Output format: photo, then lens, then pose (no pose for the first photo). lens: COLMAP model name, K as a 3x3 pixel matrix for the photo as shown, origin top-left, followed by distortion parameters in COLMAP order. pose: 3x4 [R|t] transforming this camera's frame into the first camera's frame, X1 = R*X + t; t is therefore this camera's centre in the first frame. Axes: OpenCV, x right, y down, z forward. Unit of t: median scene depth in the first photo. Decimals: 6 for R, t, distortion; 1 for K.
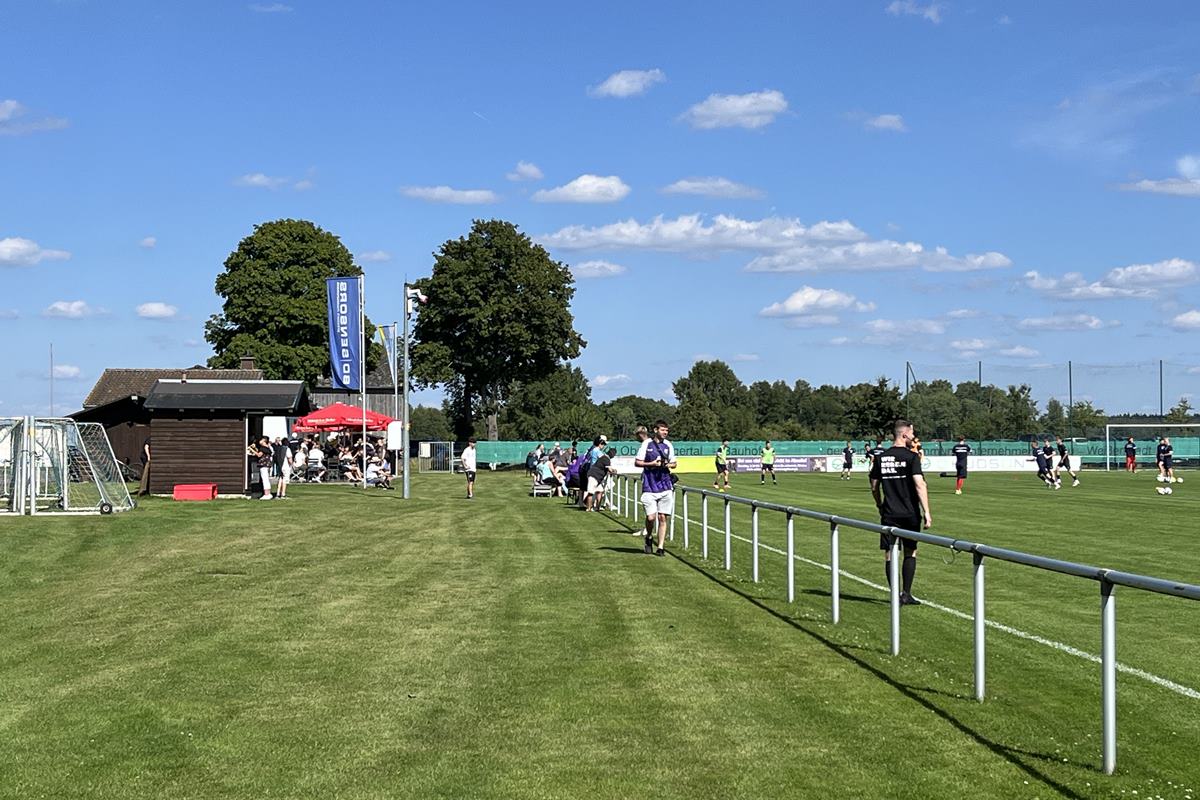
lens RADIAL K [[1988.4, 0, 603.0], [0, 1988.4, 396.4], [0, 0, 1]] dist [0.029708, 0.000000]
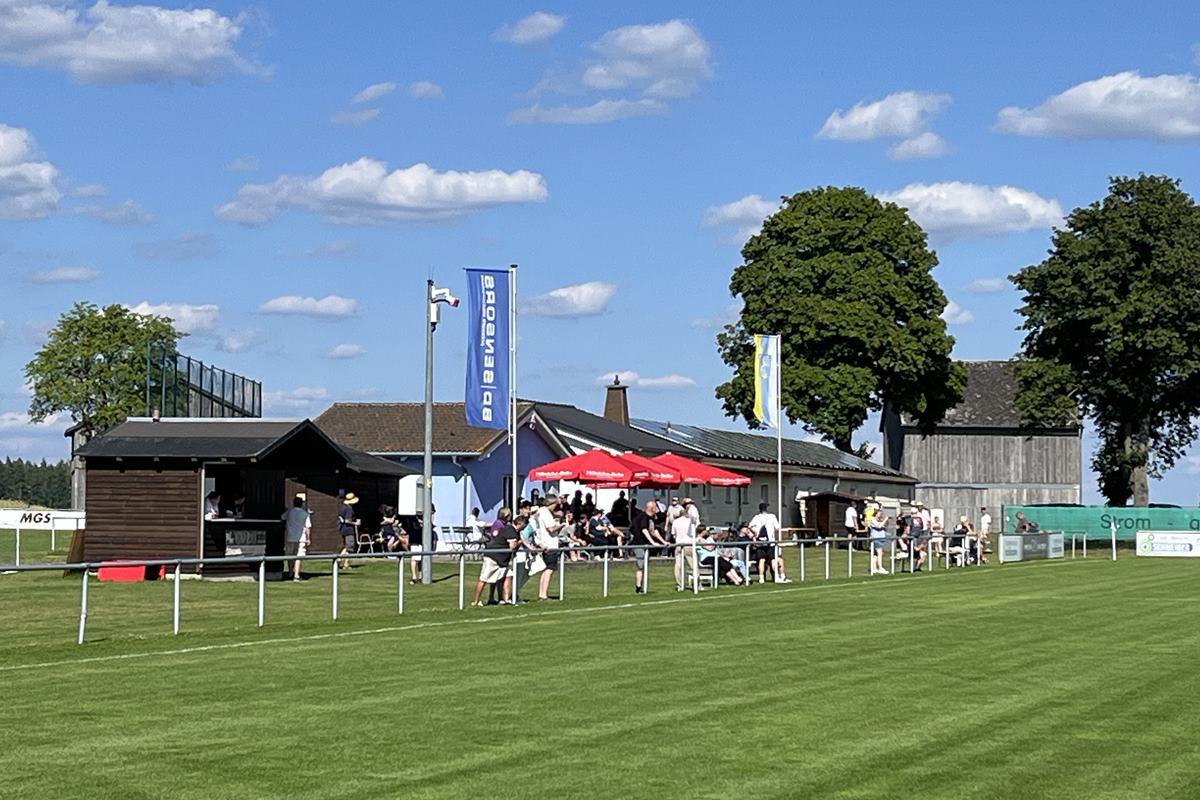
lens RADIAL K [[2816.7, 0, 598.6], [0, 2816.7, 406.7], [0, 0, 1]] dist [0.146389, 0.000000]
pose [[0.928834, -0.004746, -0.370467, 0.135848], [0.000382, 0.999930, -0.011854, 0.000219], [0.370497, 0.010869, 0.928770, 0.047729]]
